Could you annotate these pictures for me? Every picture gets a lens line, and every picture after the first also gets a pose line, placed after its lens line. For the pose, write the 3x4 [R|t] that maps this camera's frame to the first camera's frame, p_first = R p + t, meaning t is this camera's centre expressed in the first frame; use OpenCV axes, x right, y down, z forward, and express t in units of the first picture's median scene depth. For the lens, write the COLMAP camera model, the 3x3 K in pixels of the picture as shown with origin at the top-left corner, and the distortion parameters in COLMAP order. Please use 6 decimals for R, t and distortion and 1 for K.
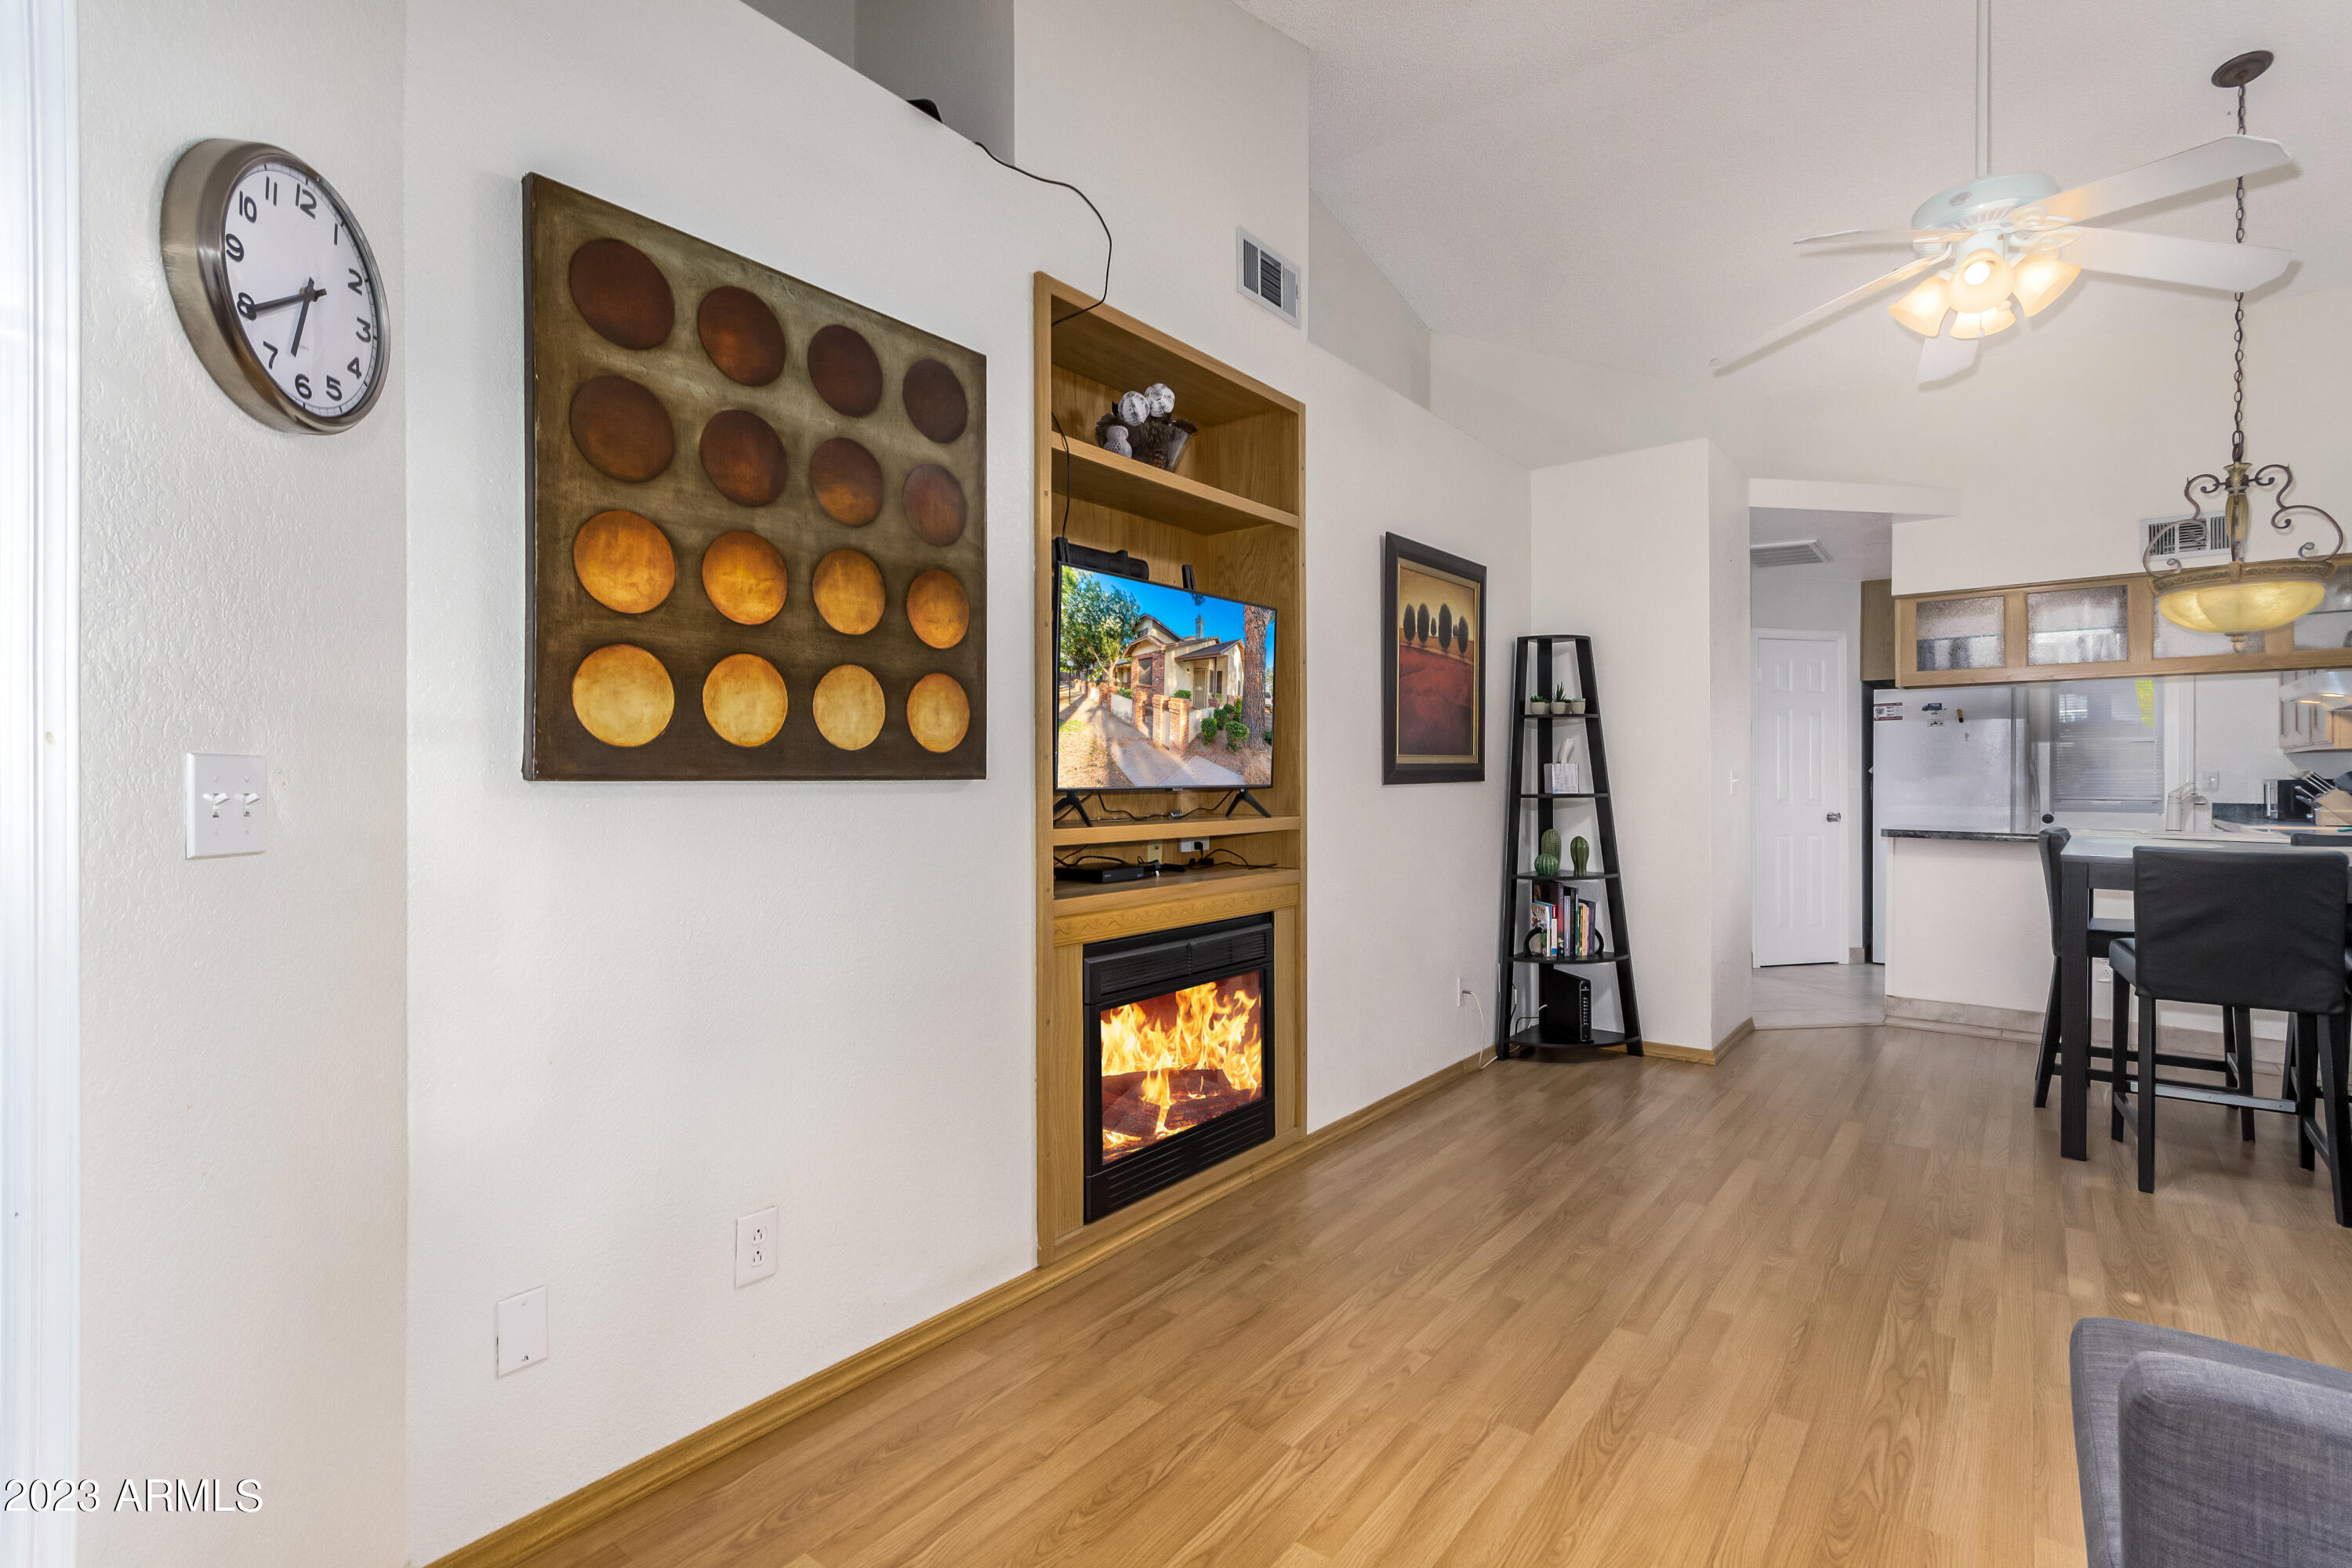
lens RADIAL K [[1098.7, 0, 1191.3], [0, 1098.7, 785.2], [0, 0, 1]] dist [0.001249, 0.000059]
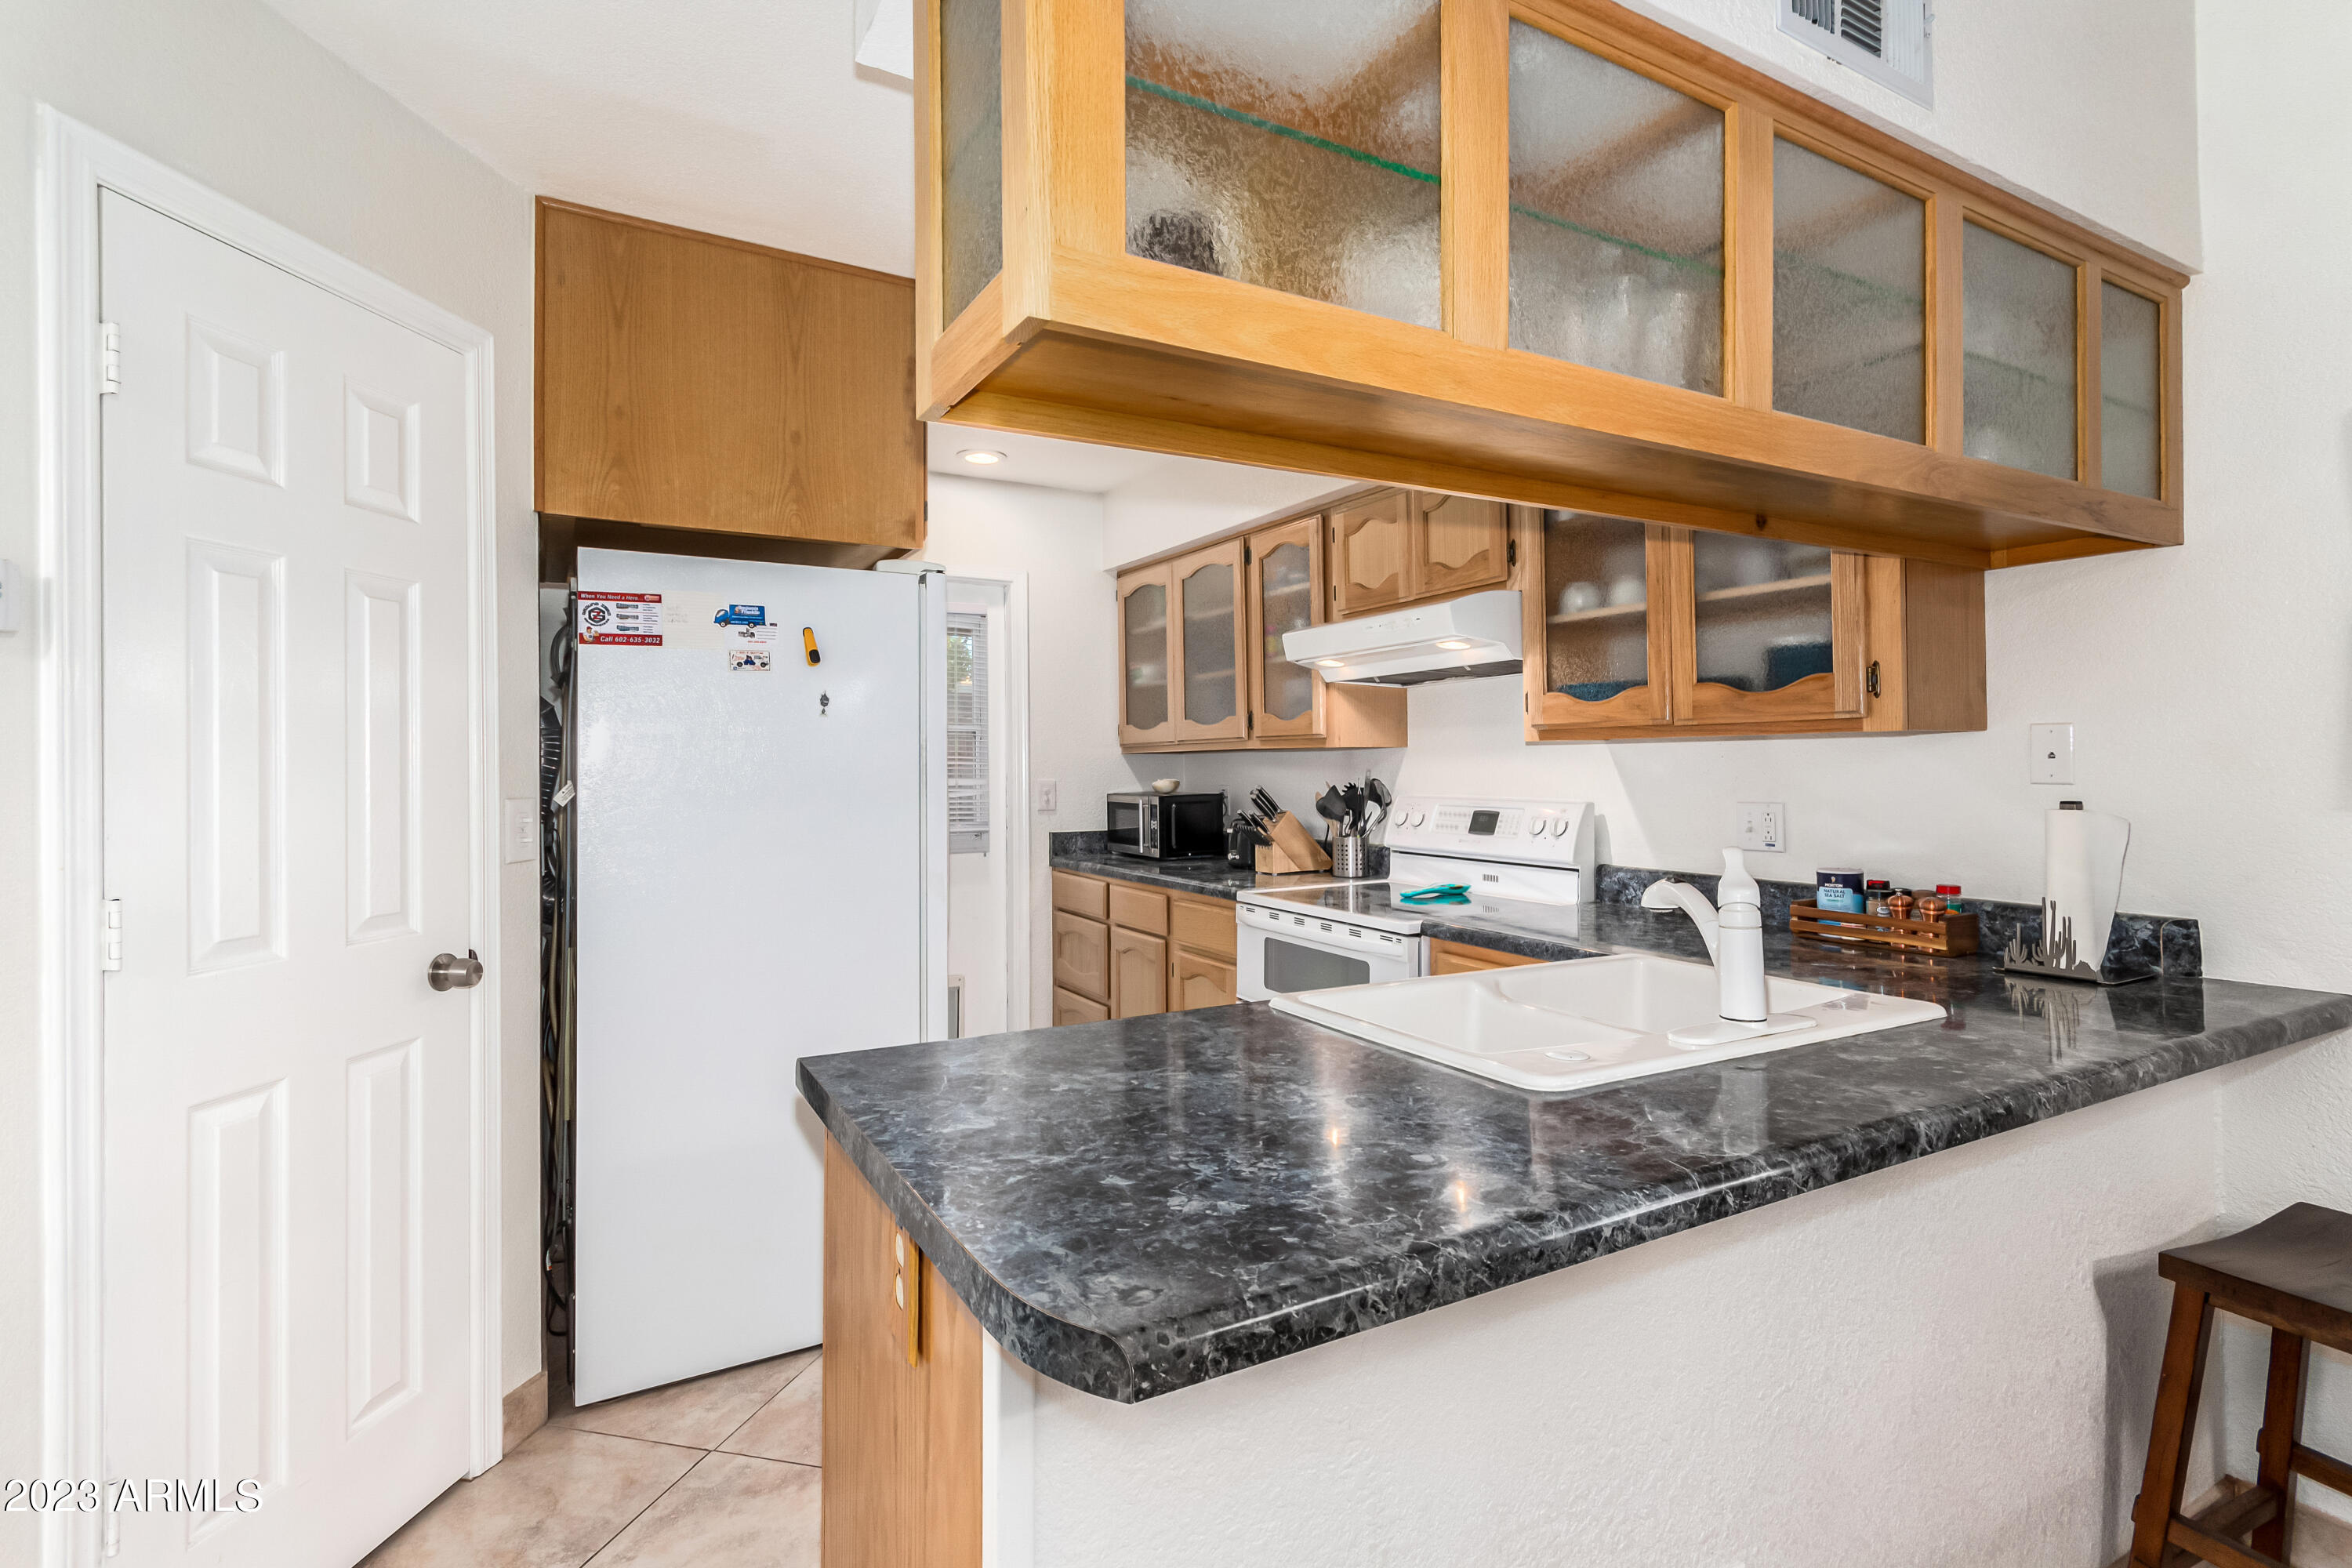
lens RADIAL K [[1132.2, 0, 1188.2], [0, 1132.2, 752.5], [0, 0, 1]] dist [0.020995, 0.000188]
pose [[0.389851, 0.006466, 0.920855, 0.900292], [0.015822, 0.999781, -0.013719, -0.045701], [-0.920742, 0.019919, 0.389663, 1.653380]]
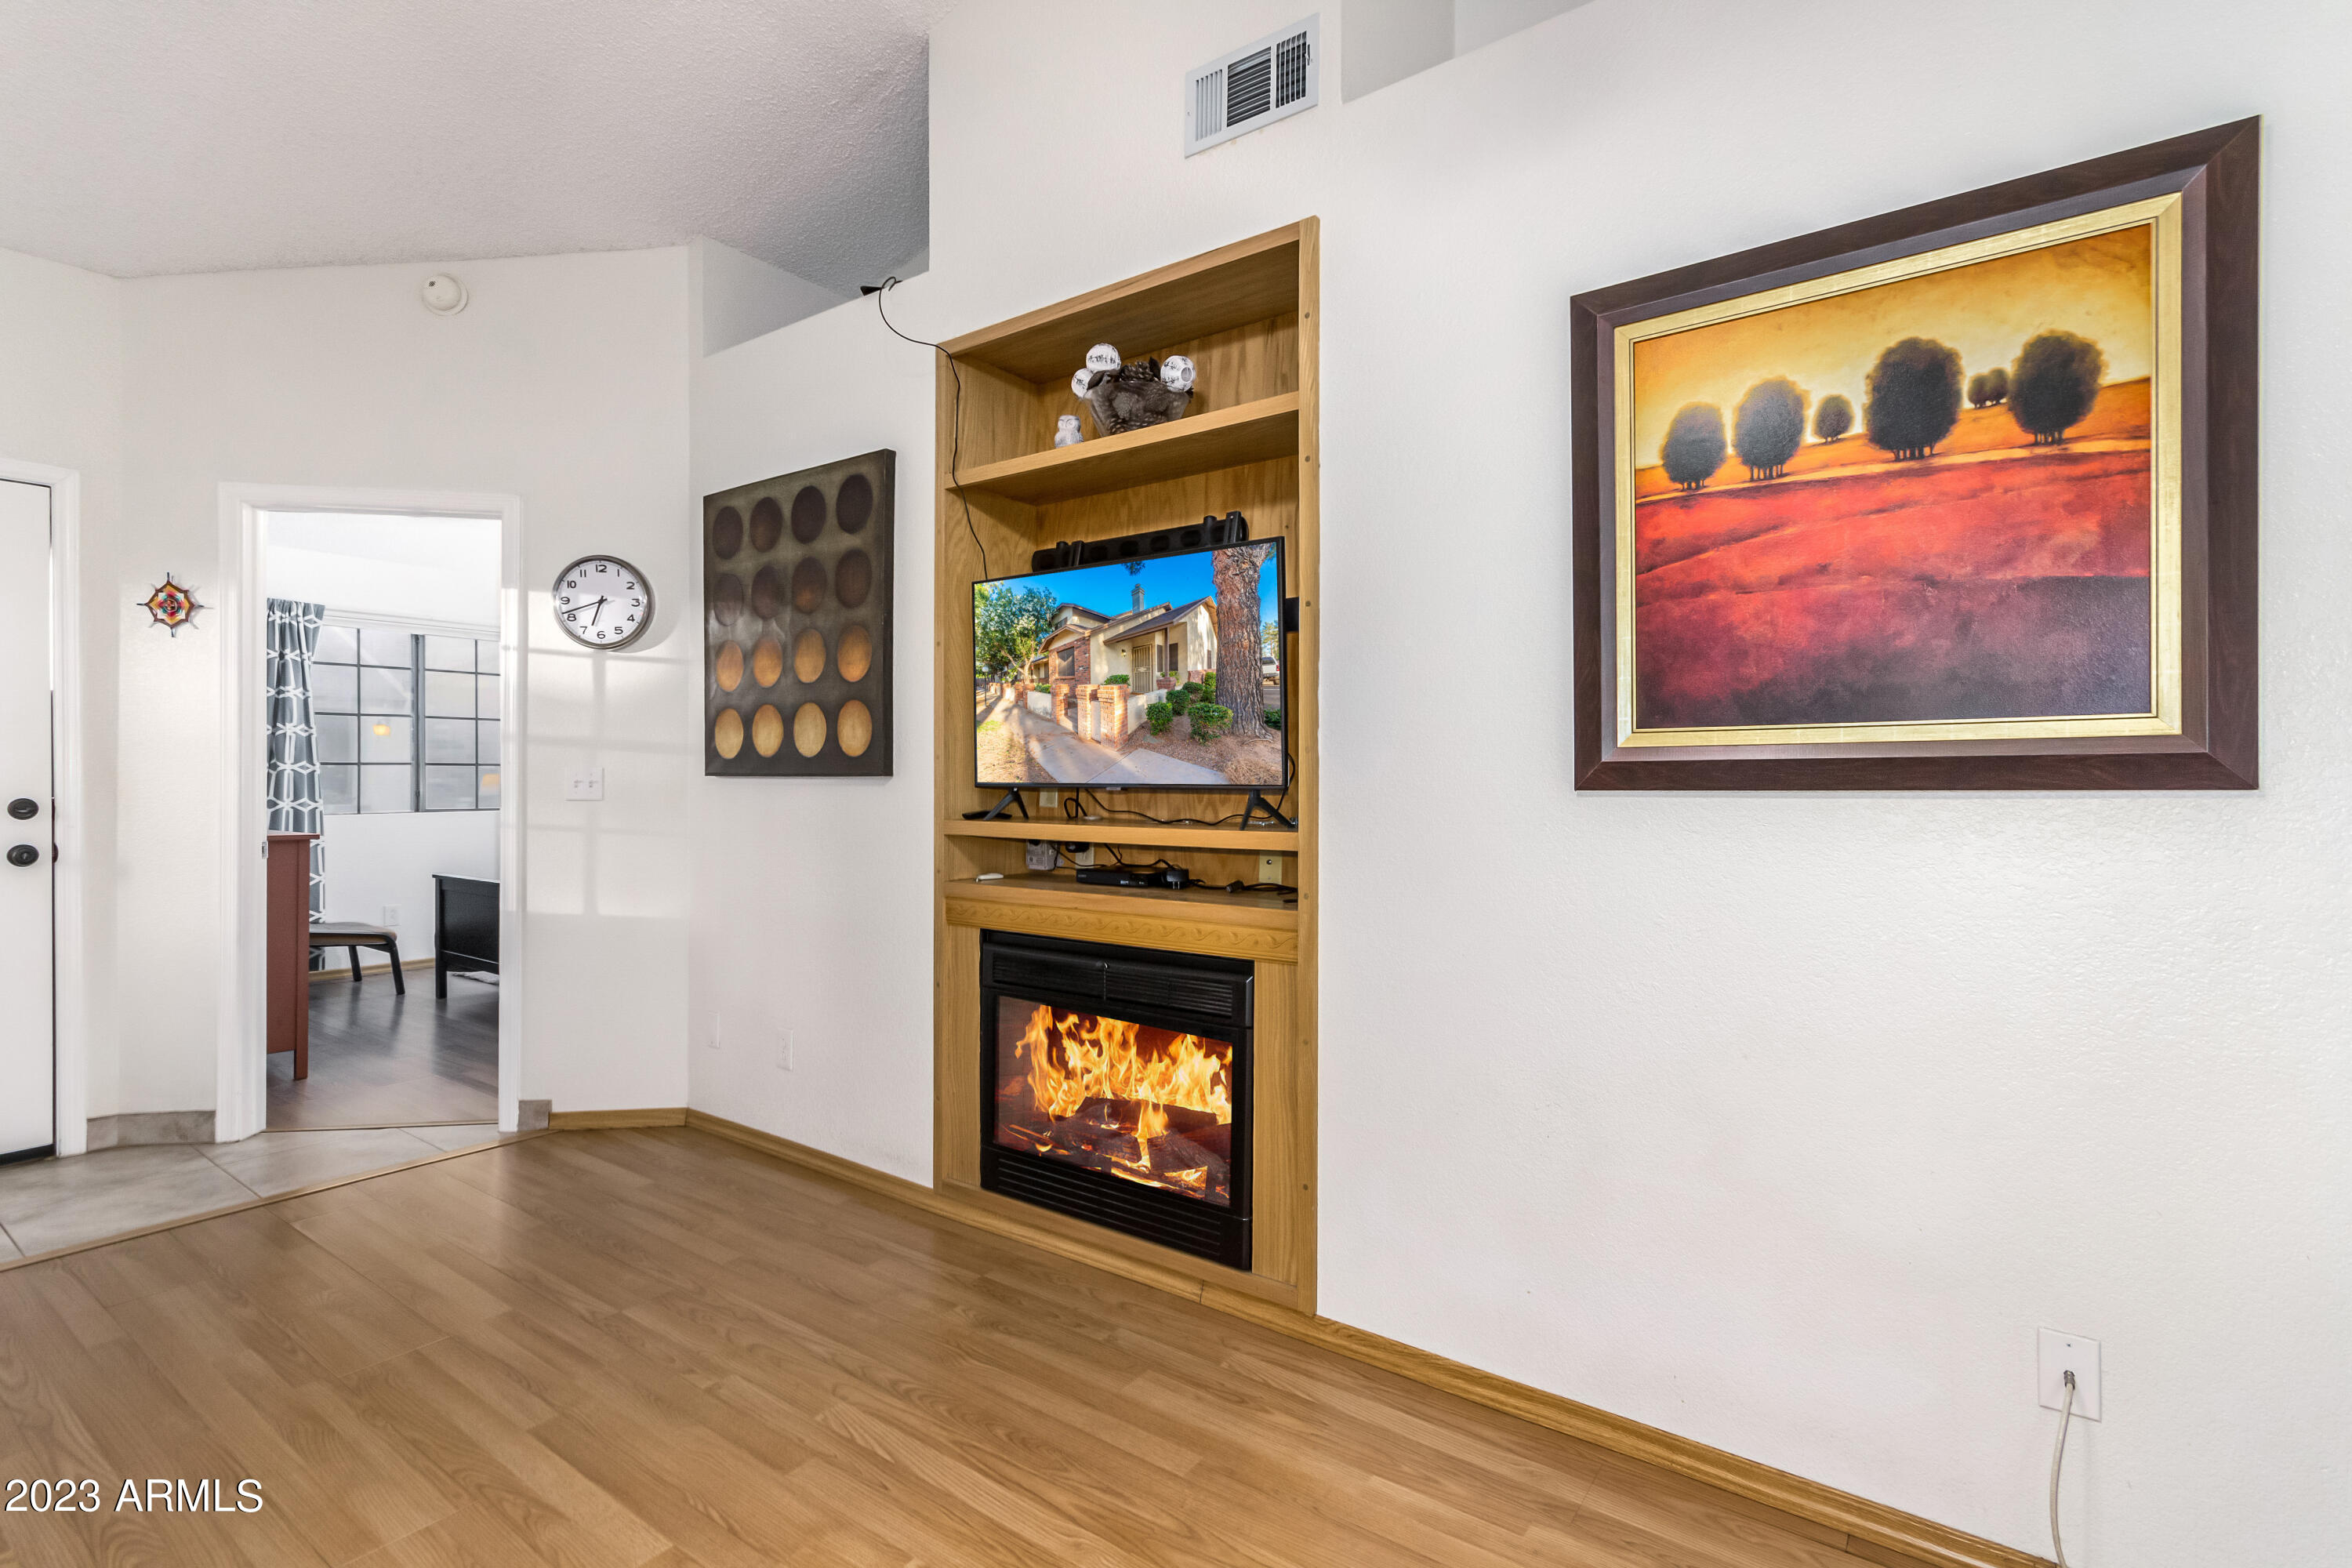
lens RADIAL K [[1088.4, 0, 1183.8], [0, 1088.4, 777.9], [0, 0, 1]] dist [0.002906, 0.000021]
pose [[0.034905, 0.003164, -0.999386, 0.866573], [-0.009956, 0.999946, 0.002818, -0.006980], [0.999341, 0.009852, 0.034935, 1.022270]]
